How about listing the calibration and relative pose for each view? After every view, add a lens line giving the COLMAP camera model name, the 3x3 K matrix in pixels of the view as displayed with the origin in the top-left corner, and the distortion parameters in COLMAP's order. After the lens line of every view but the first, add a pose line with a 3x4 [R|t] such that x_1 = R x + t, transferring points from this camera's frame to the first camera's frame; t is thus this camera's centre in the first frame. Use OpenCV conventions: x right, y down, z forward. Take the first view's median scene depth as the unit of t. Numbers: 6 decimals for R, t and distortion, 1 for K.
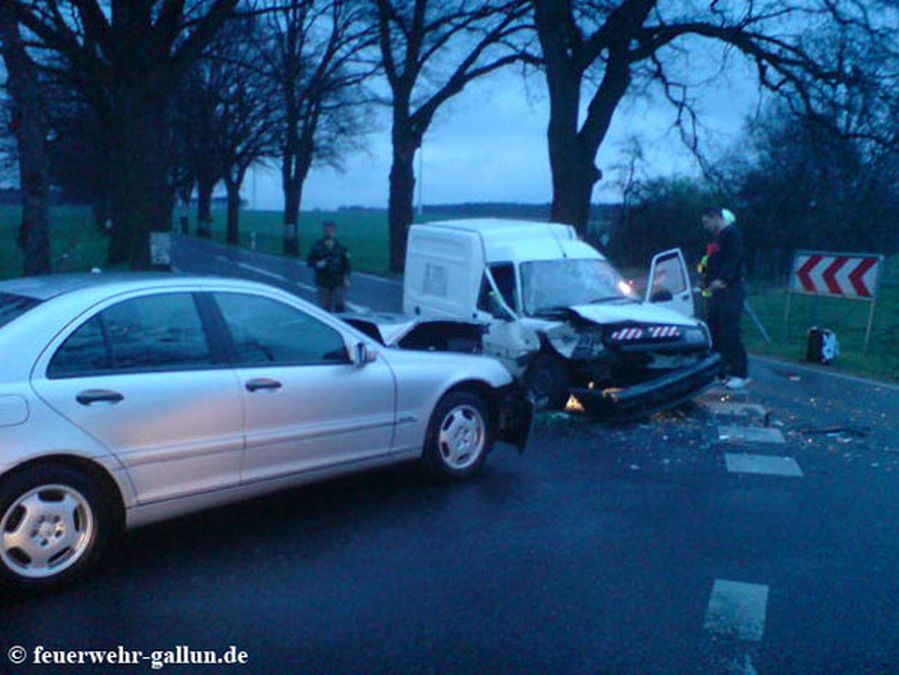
lens RADIAL K [[954.5, 0, 451.9], [0, 954.5, 341.7], [0, 0, 1]] dist [-0.021079, 0.000000]
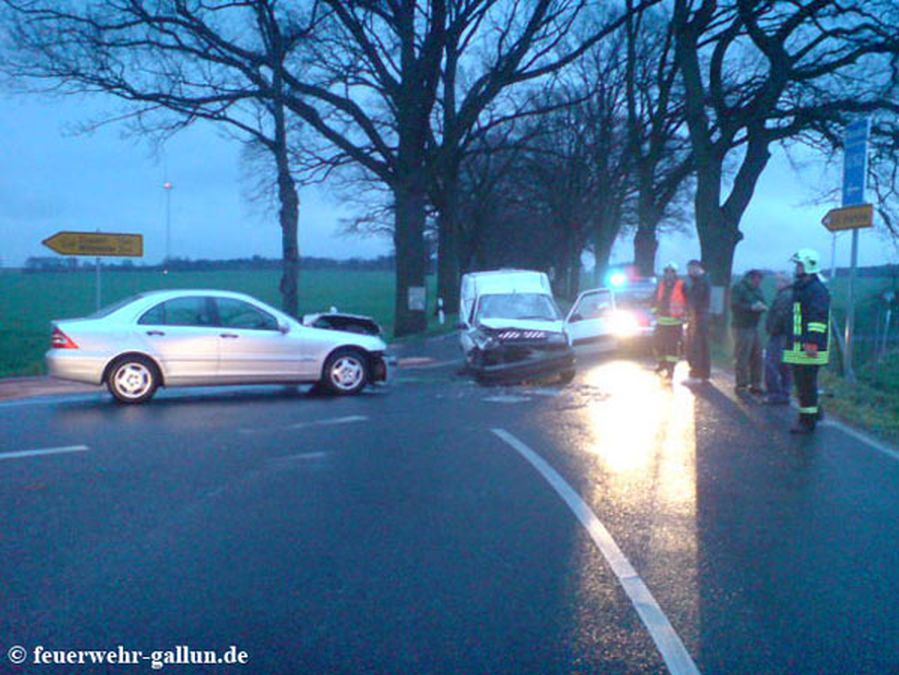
lens RADIAL K [[954.5, 0, 445.1], [0, 954.5, 337.4], [0, 0, 1]] dist [-0.021079, 0.000000]
pose [[0.906704, 0.018205, -0.421374, 0.781448], [-0.048052, 0.997022, -0.060323, 0.101100], [0.419021, 0.074943, 0.904879, -0.560840]]
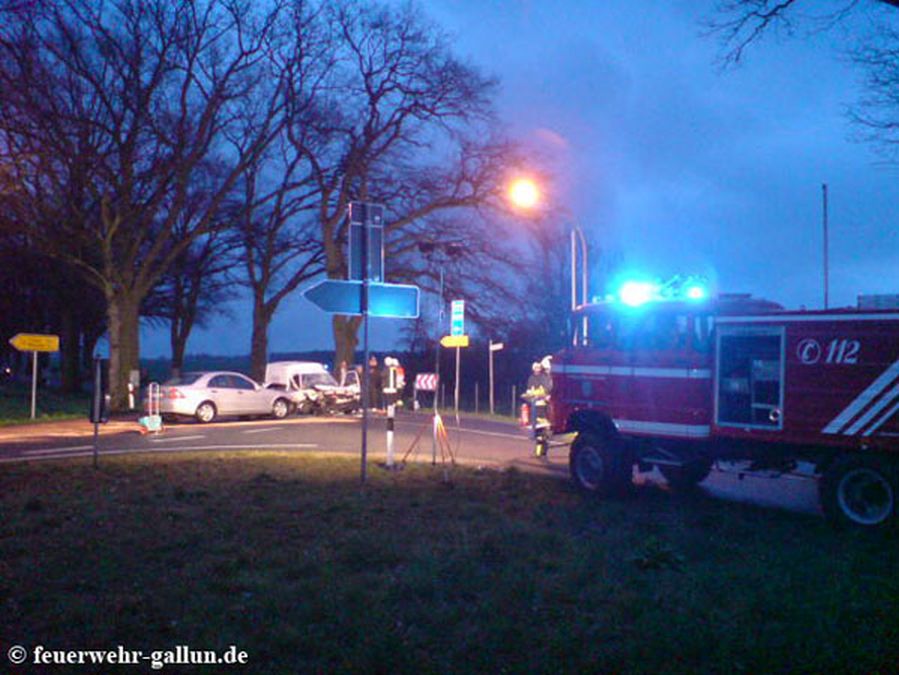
lens RADIAL K [[954.5, 0, 452.4], [0, 954.5, 339.4], [0, 0, 1]] dist [-0.021079, 0.000000]
pose [[0.987705, -0.002546, 0.156310, 0.080186], [0.026742, 0.987882, -0.152887, 0.358742], [-0.154027, 0.155187, 0.975804, -2.633967]]
